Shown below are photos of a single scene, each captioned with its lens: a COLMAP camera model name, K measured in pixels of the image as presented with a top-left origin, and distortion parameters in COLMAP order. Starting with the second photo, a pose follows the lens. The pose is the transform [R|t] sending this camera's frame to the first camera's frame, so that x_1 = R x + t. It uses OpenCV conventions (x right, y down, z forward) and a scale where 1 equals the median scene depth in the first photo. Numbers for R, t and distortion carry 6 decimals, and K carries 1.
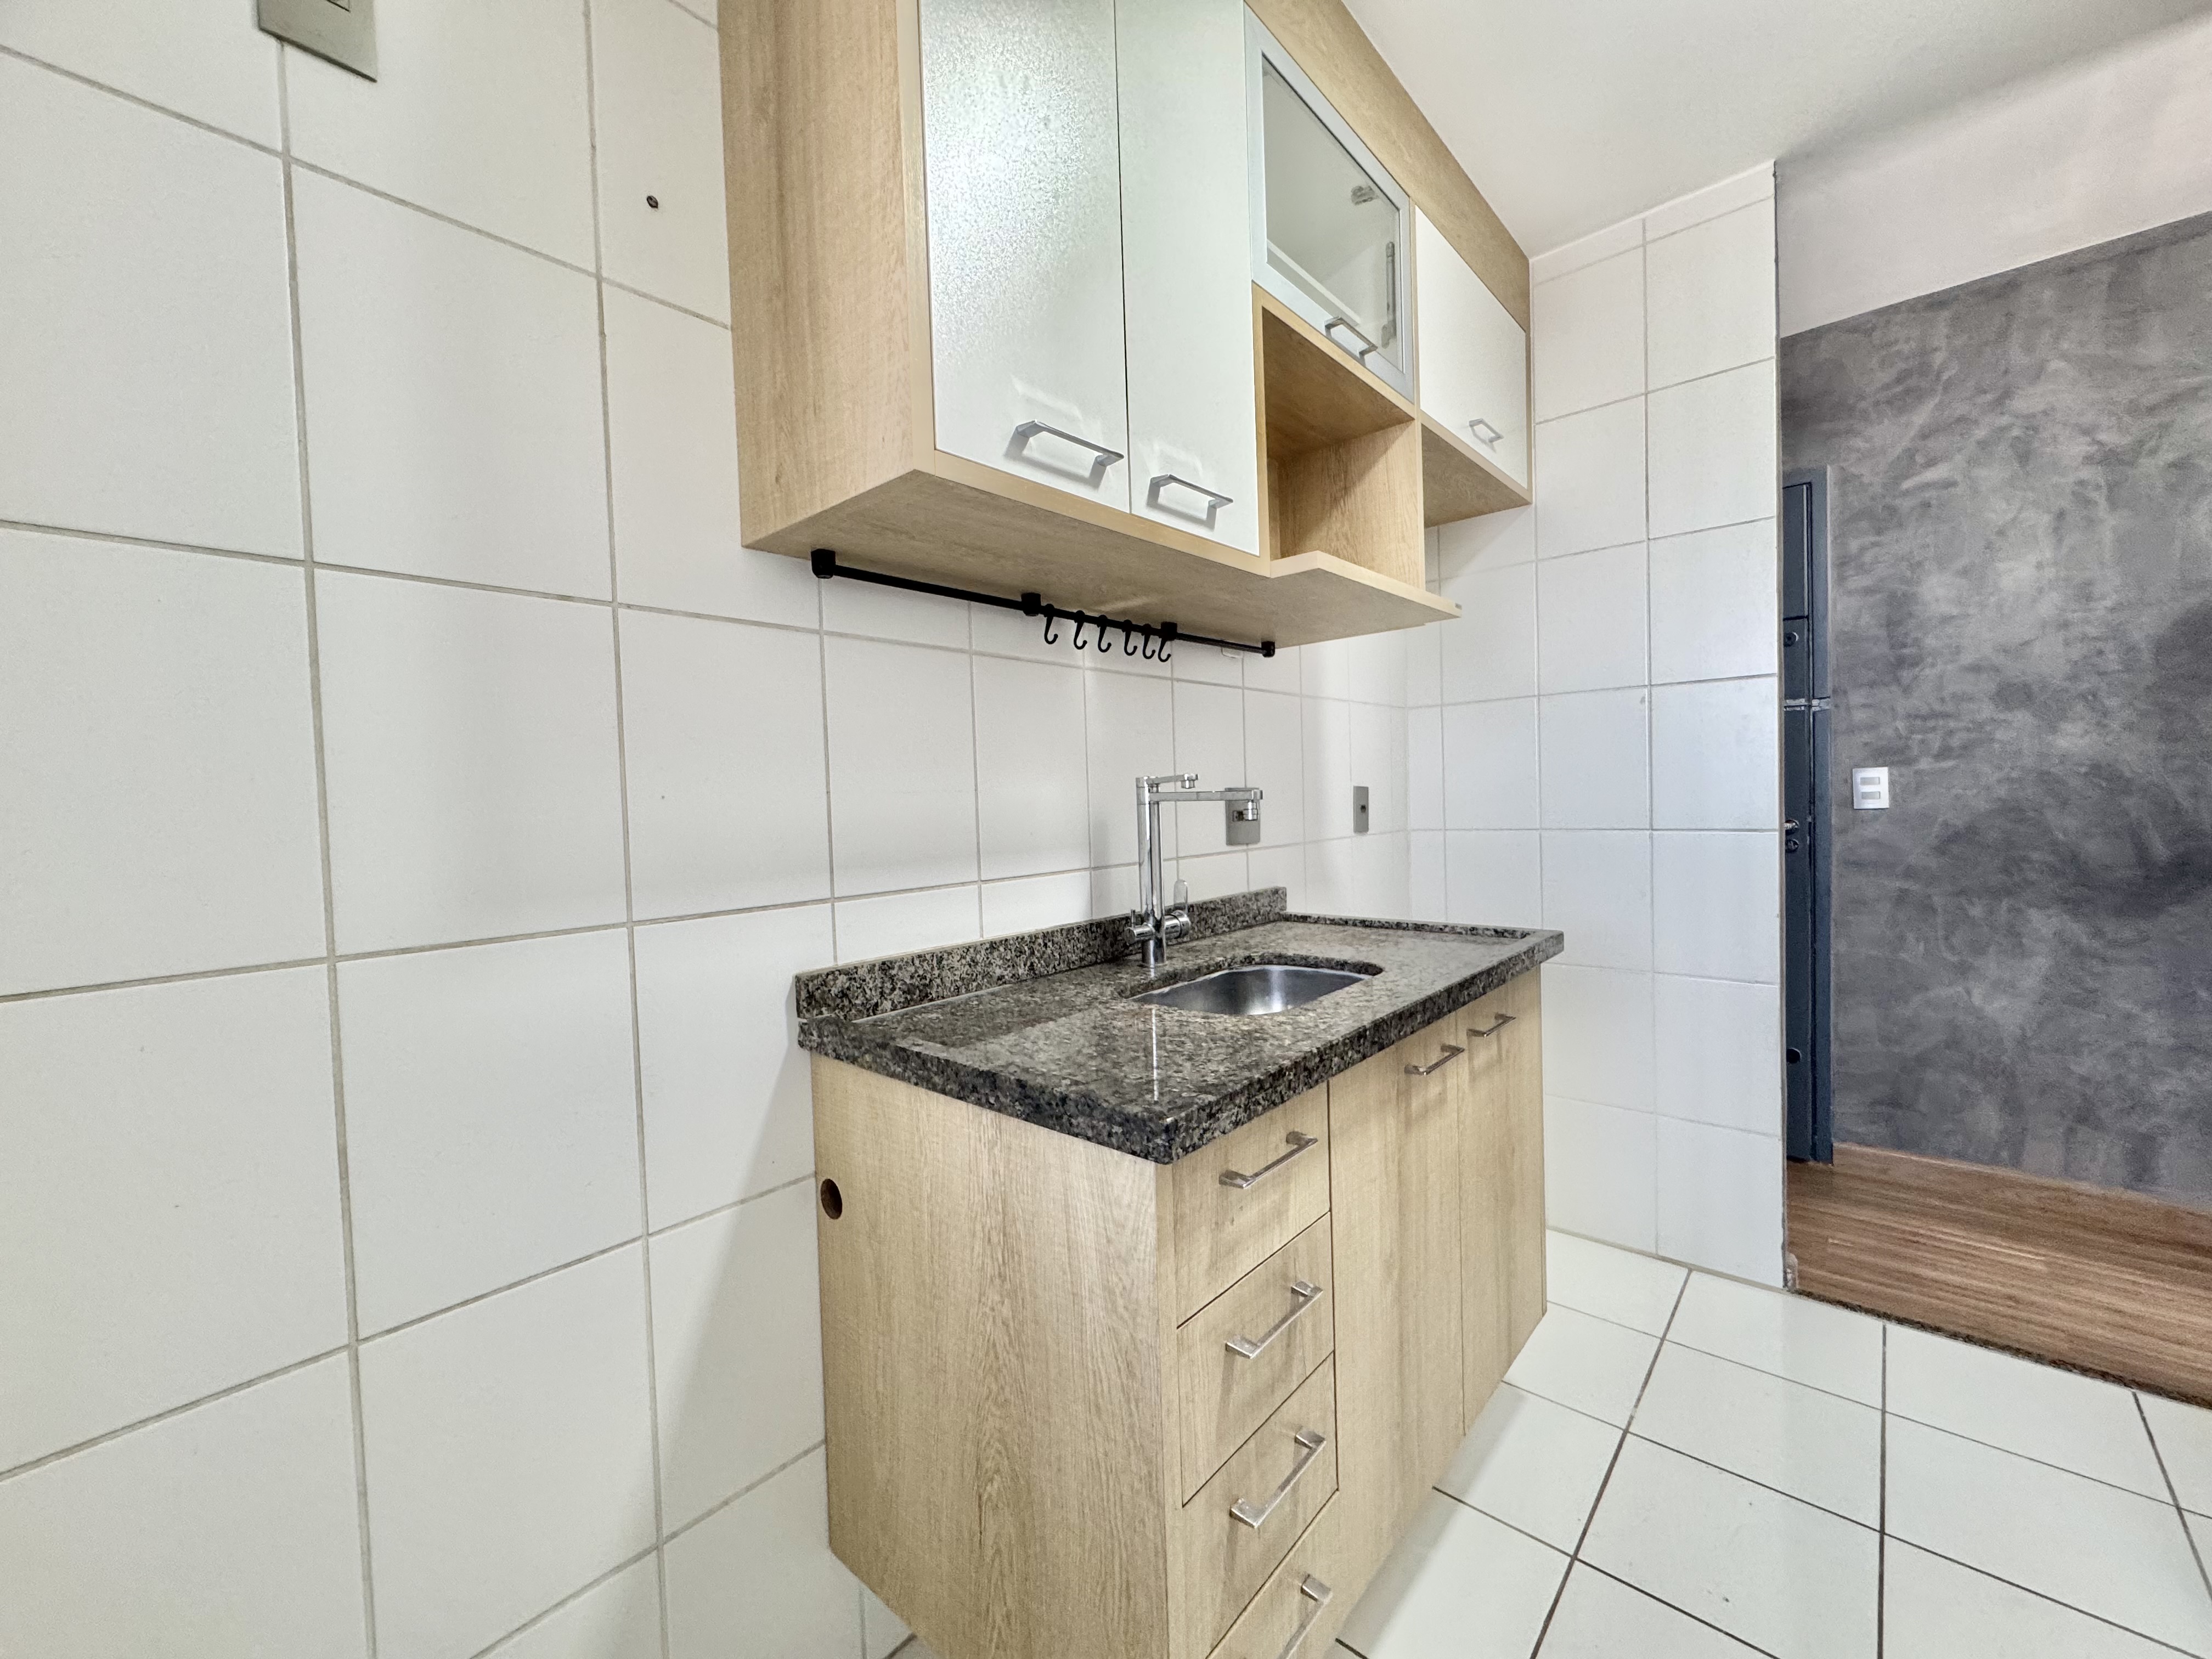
lens RADIAL K [[879.0, 0, 1107.9], [0, 879.0, 823.3], [0, 0, 1]] dist [-0.003490, 0.000716]
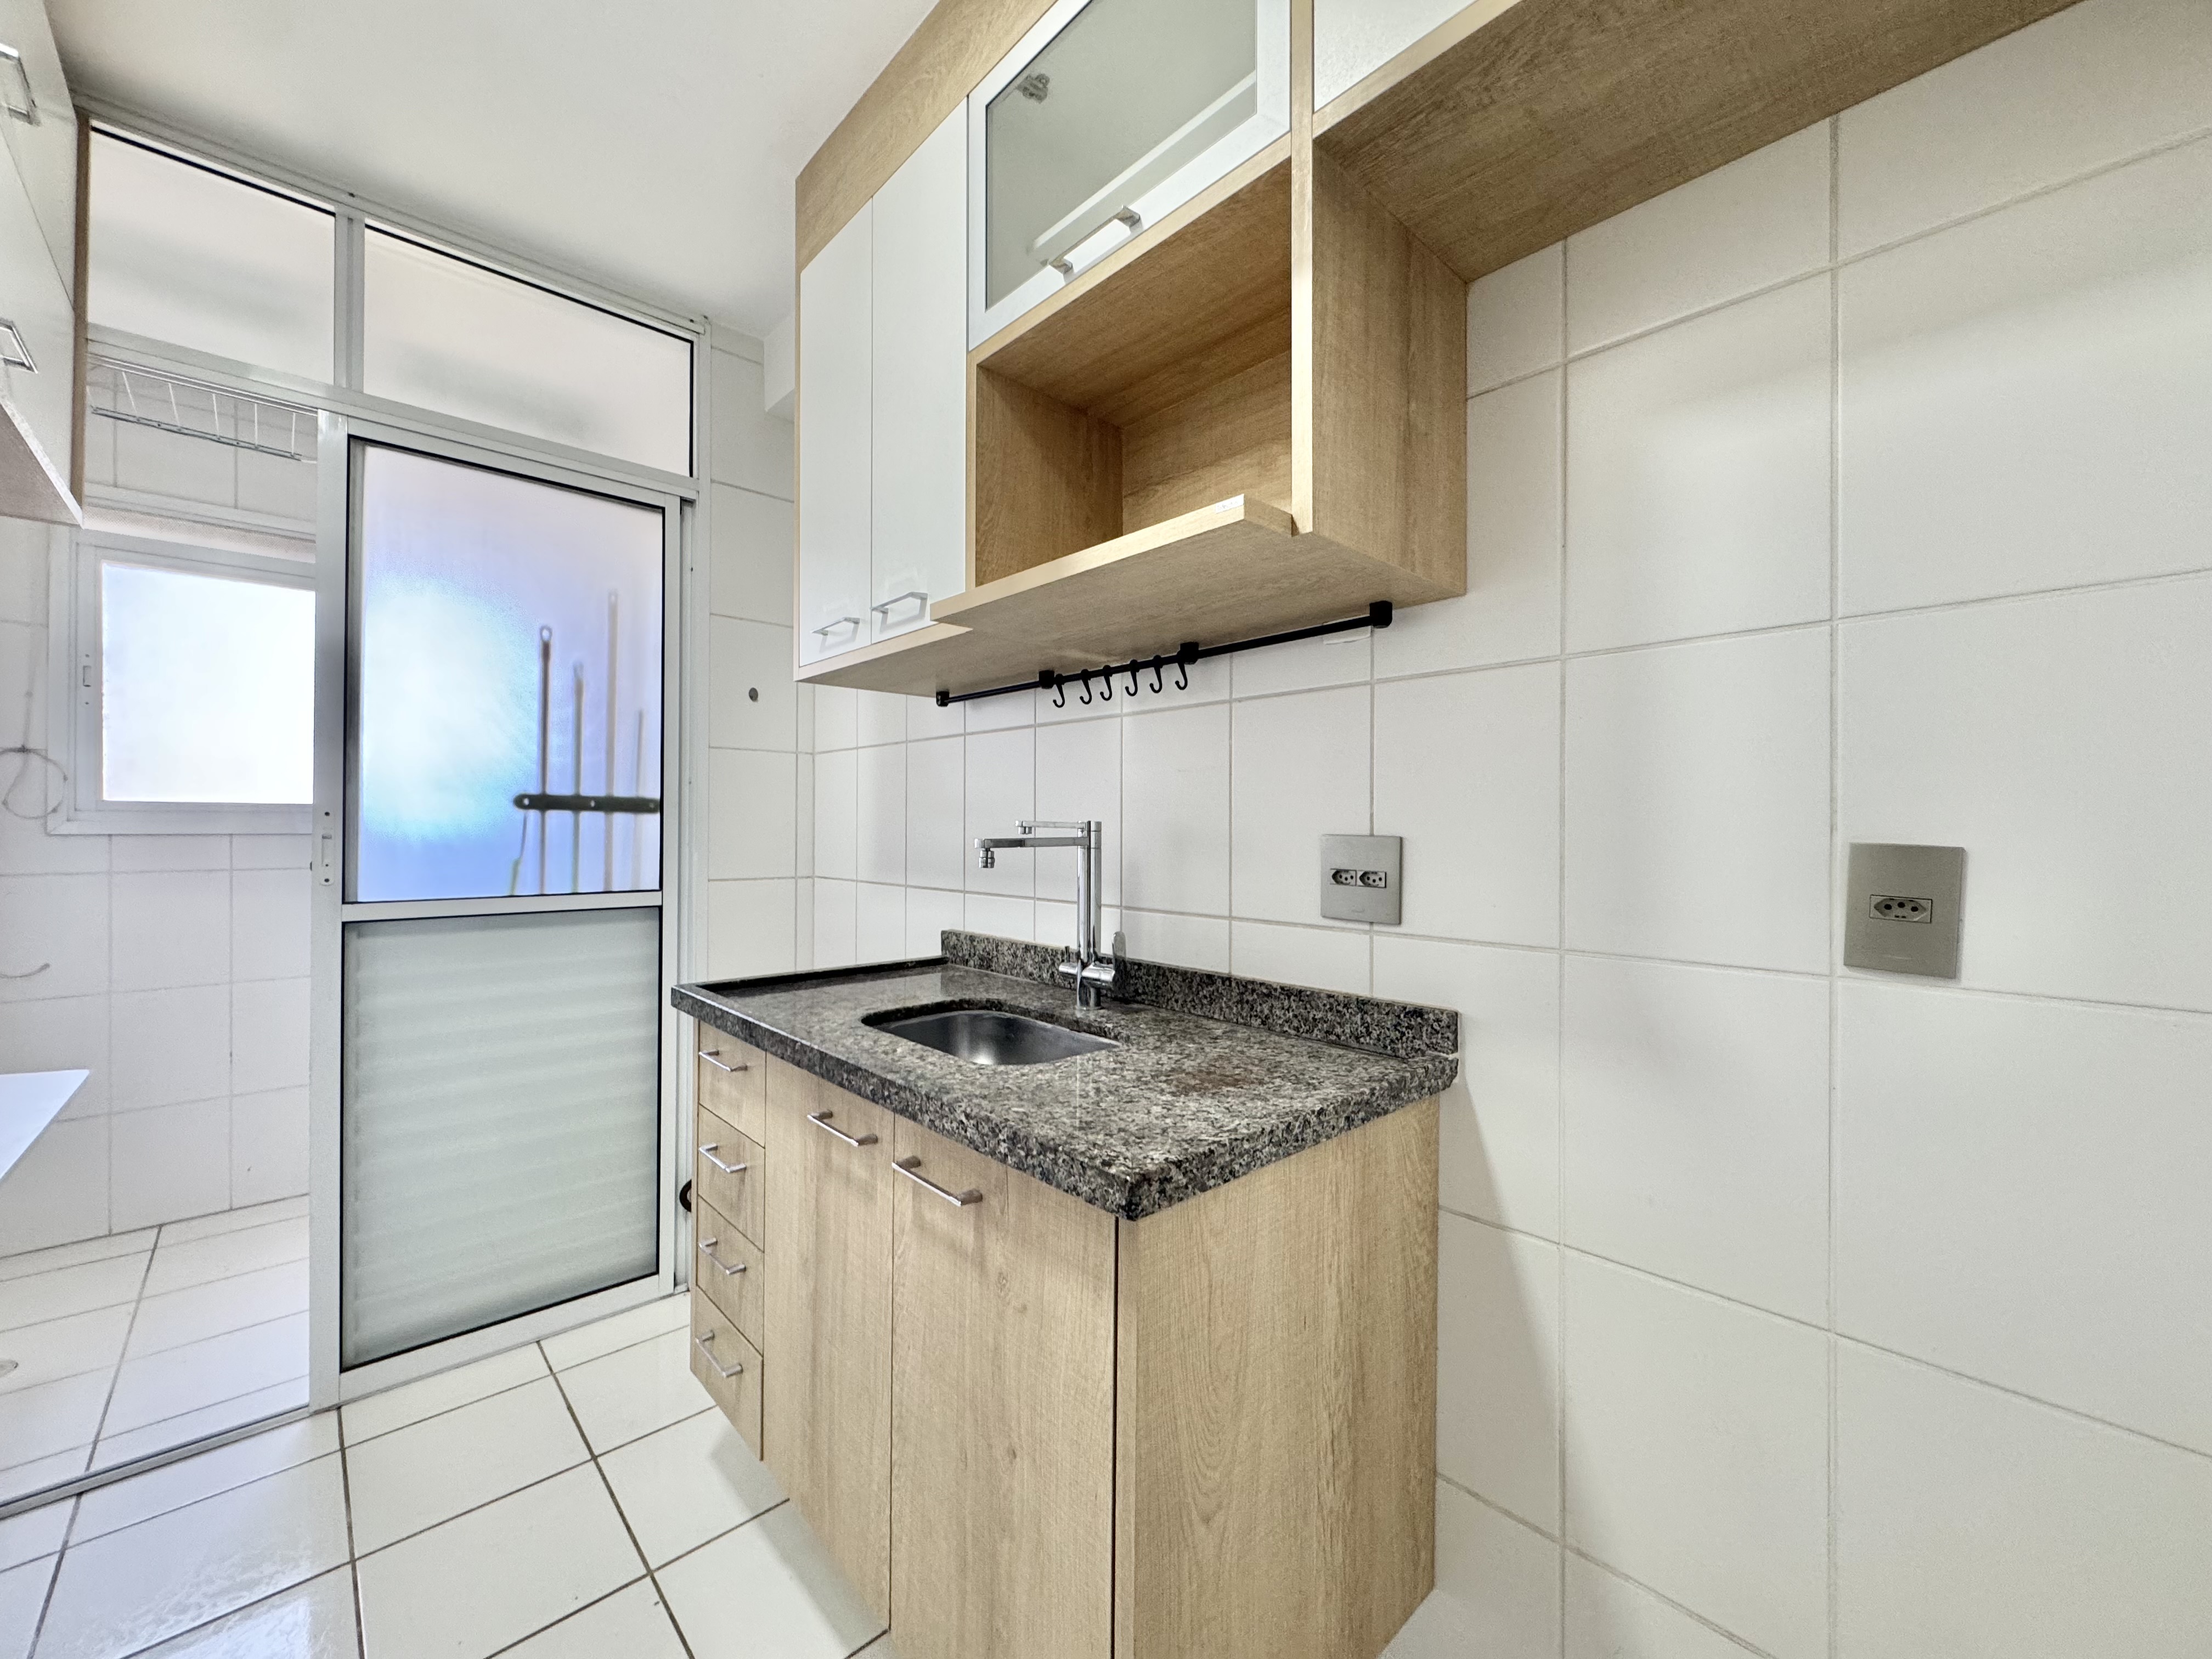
lens RADIAL K [[879.0, 0, 1104.0], [0, 879.0, 824.4], [0, 0, 1]] dist [-0.003490, 0.000716]
pose [[-0.088552, 0.029962, -0.995621, 1.008625], [-0.029310, 0.999036, 0.032671, -0.079287], [0.995640, 0.032075, -0.087589, 1.059373]]
